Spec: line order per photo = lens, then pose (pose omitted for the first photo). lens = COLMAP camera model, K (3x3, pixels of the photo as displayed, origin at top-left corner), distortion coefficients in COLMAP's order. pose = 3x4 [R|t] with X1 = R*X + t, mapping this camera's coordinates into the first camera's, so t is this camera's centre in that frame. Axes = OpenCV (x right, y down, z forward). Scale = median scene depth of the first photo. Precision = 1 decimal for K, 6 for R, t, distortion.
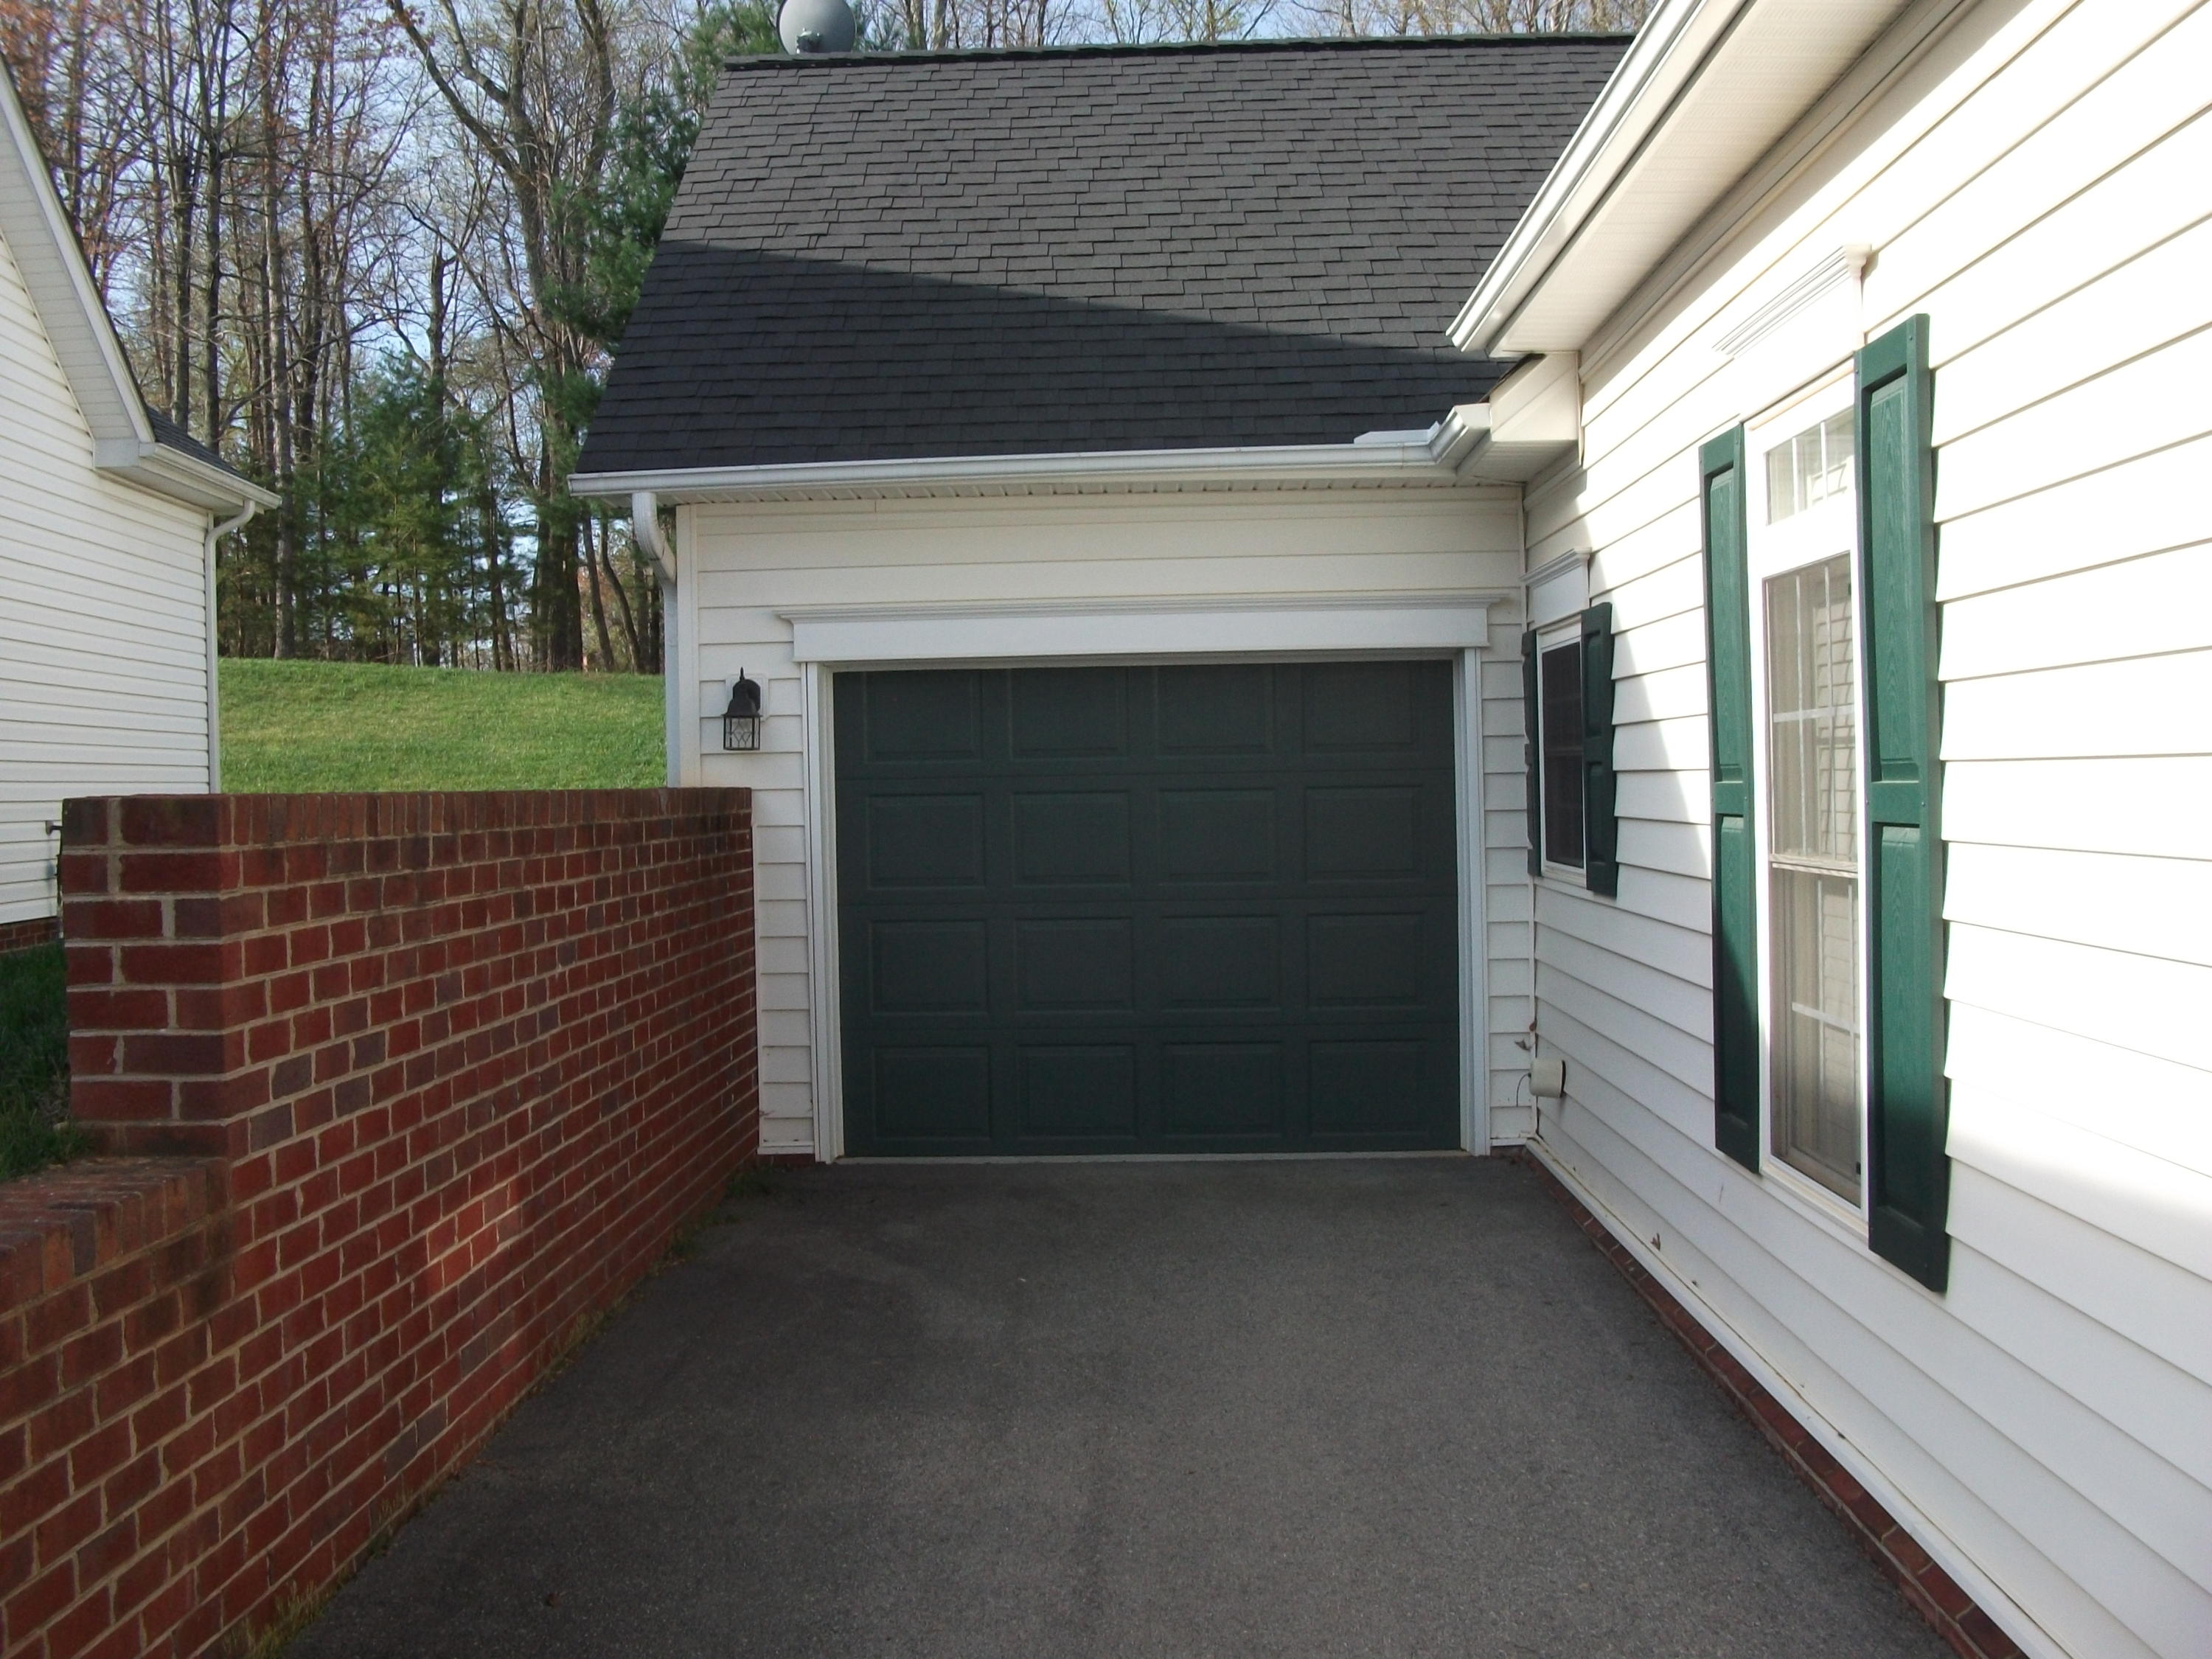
lens RADIAL K [[2117.9, 0, 1059.2], [0, 2117.9, 813.1], [0, 0, 1]] dist [-0.141342, 0.067547]
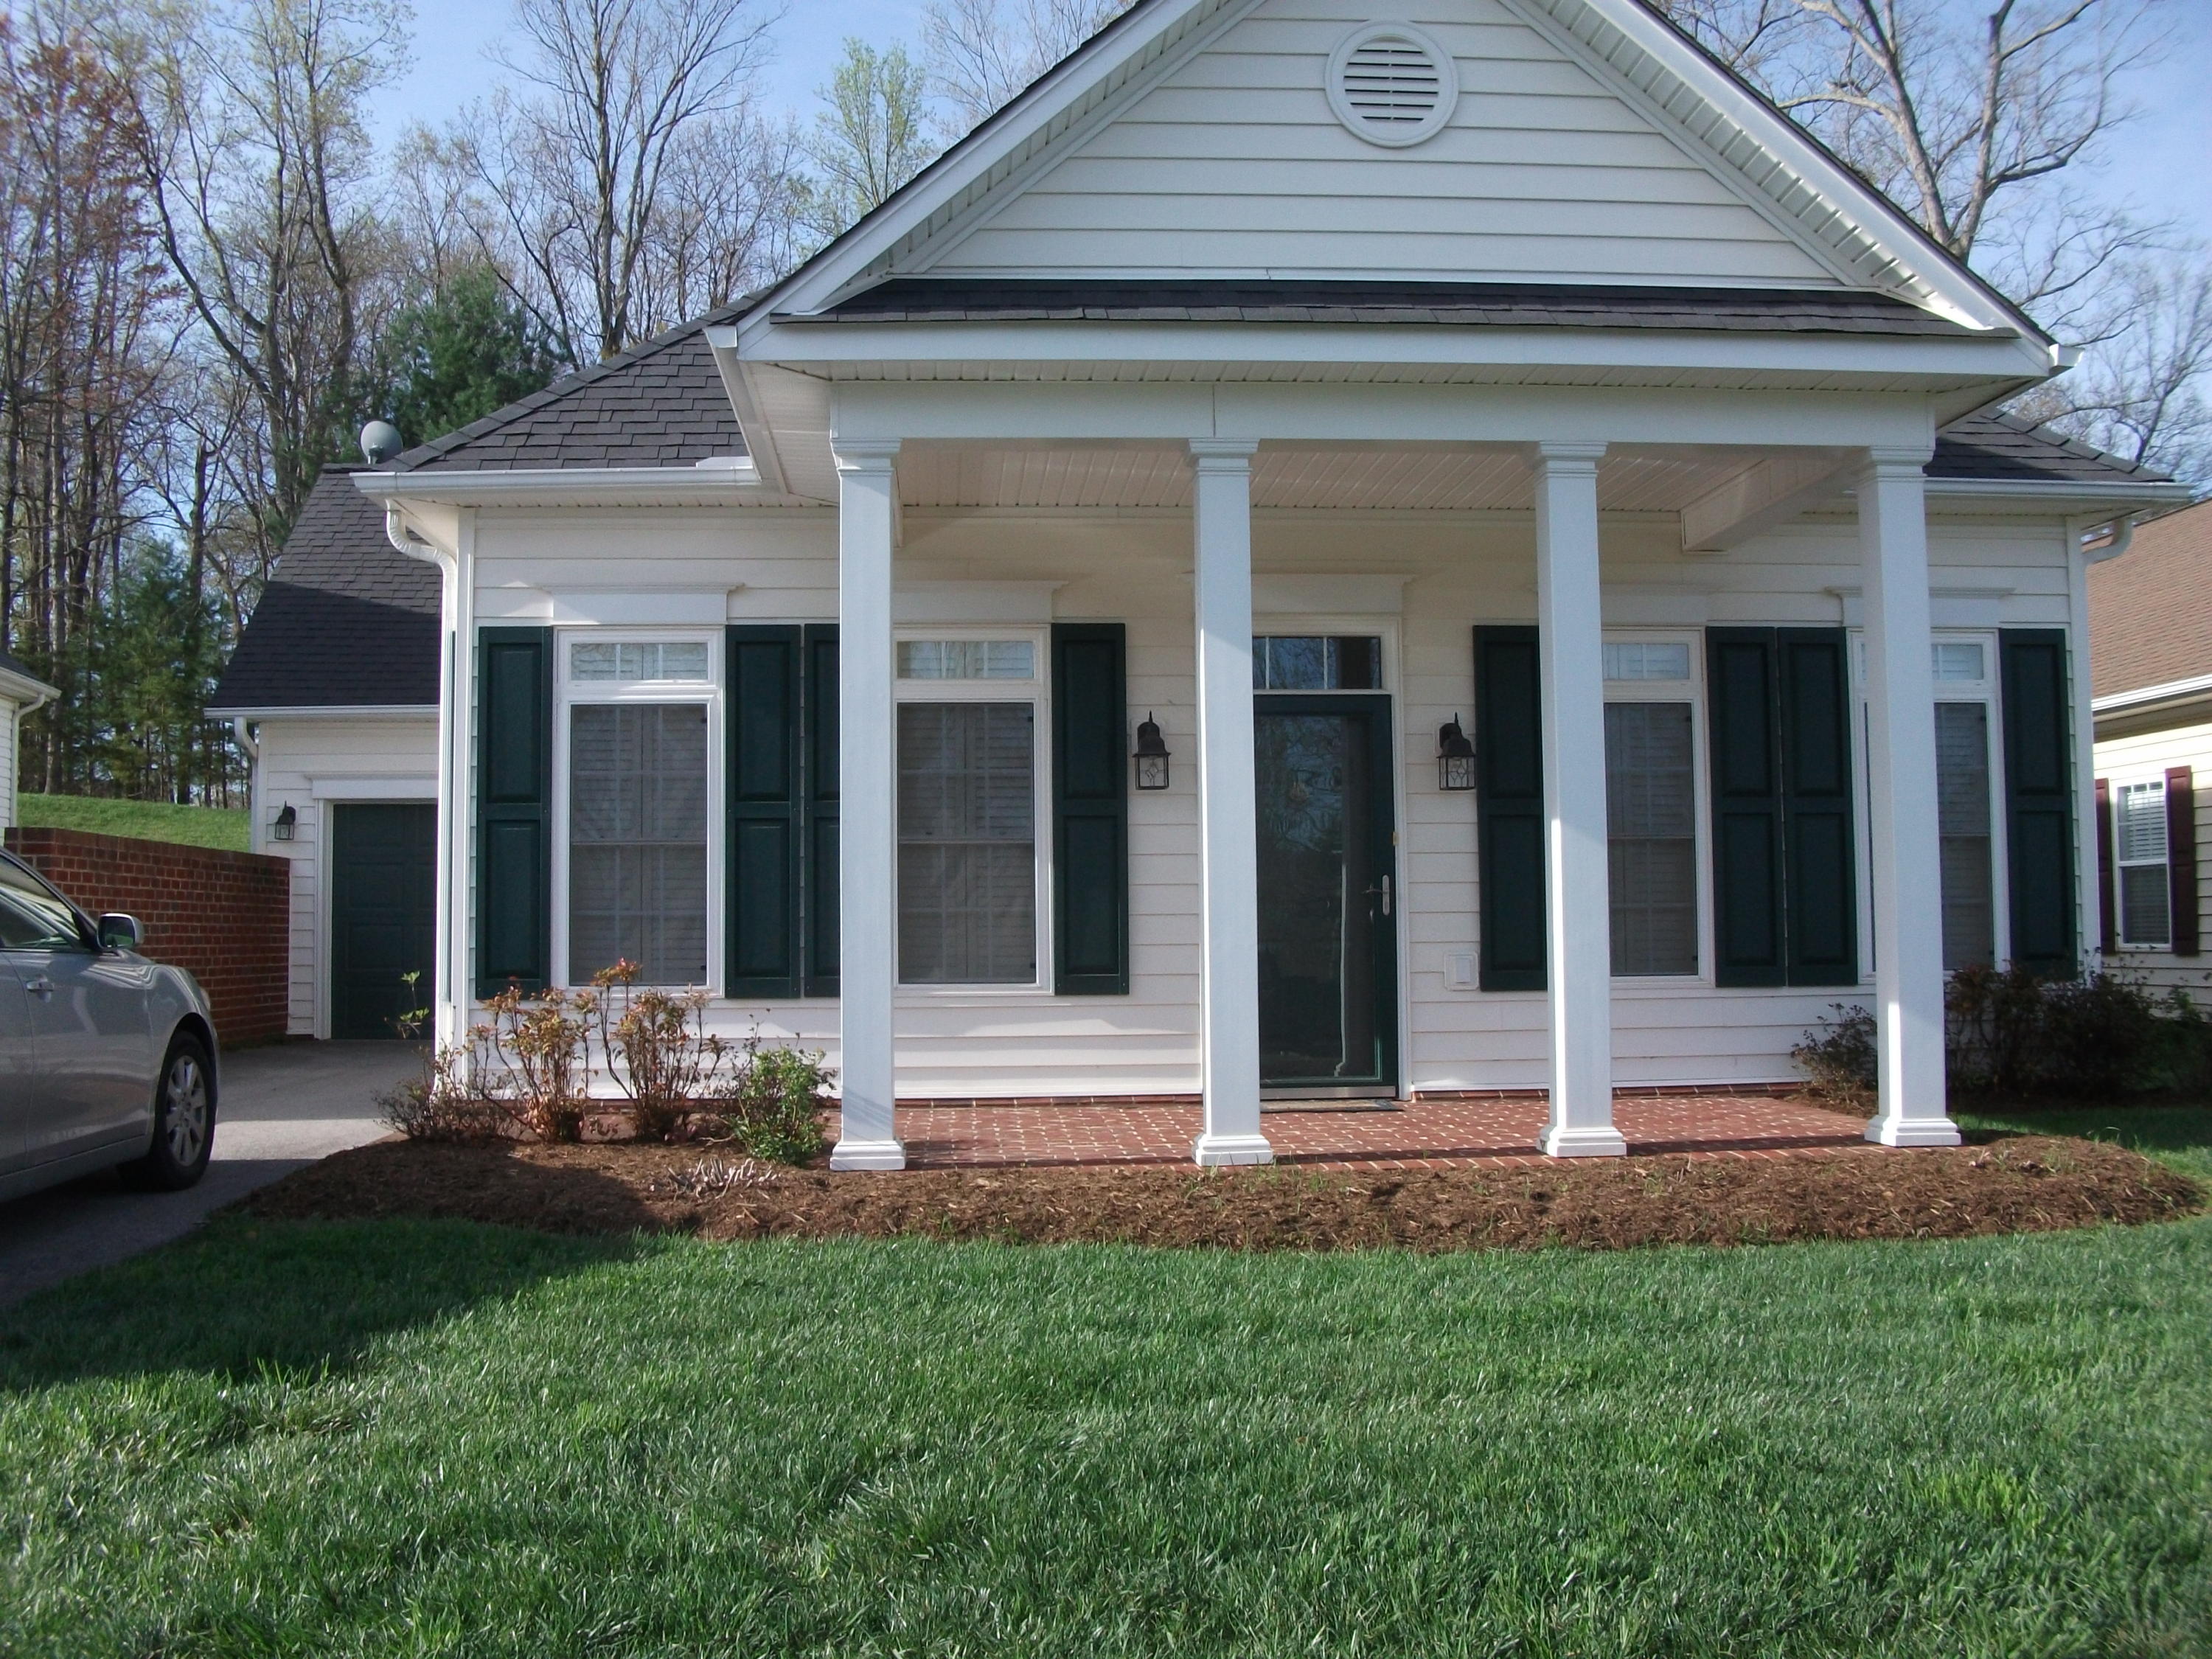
lens RADIAL K [[2117.9, 0, 1059.2], [0, 2117.9, 813.1], [0, 0, 1]] dist [-0.141342, 0.067547]
pose [[0.994525, 0.021113, 0.102345, 0.355556], [-0.013333, 0.997010, -0.076116, 0.080126], [-0.103646, 0.074335, 0.991833, -0.999644]]
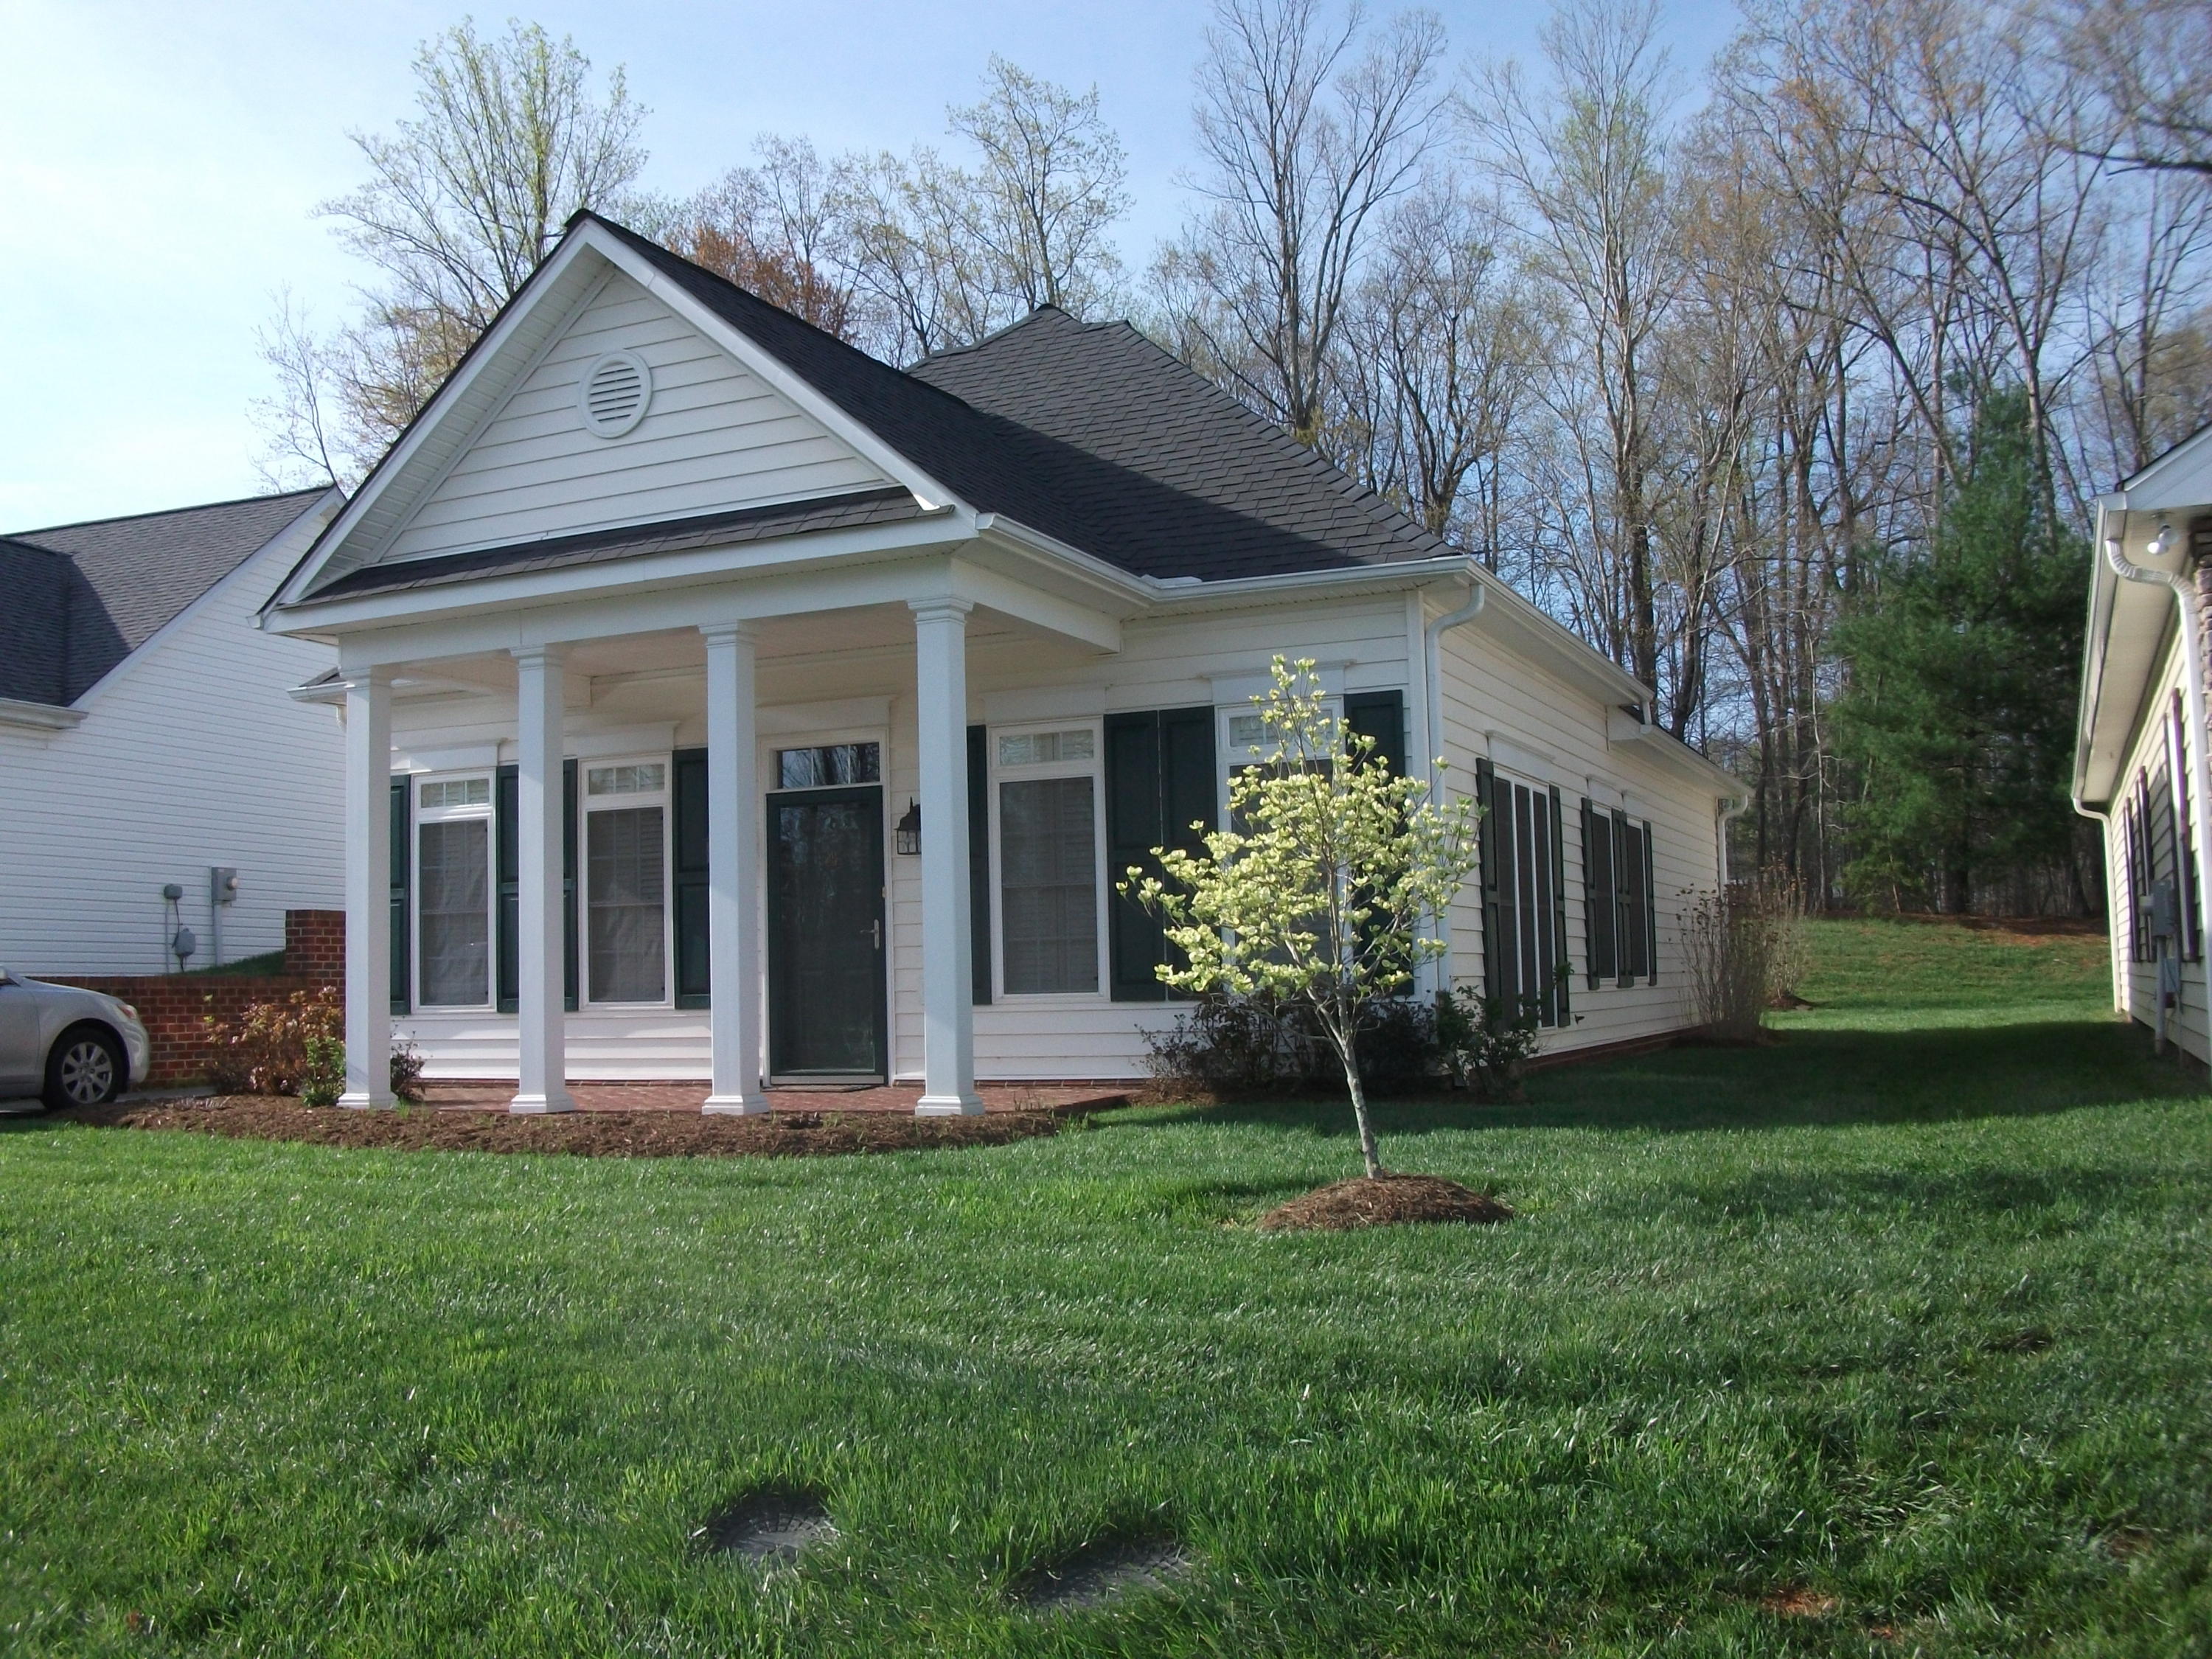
lens RADIAL K [[2117.9, 0, 1059.2], [0, 2117.9, 813.1], [0, 0, 1]] dist [-0.141342, 0.067547]
pose [[0.925932, -0.031152, -0.376404, 1.315700], [-0.002436, 0.996080, -0.088428, 0.082980], [0.377683, 0.082795, 0.922226, -1.252725]]
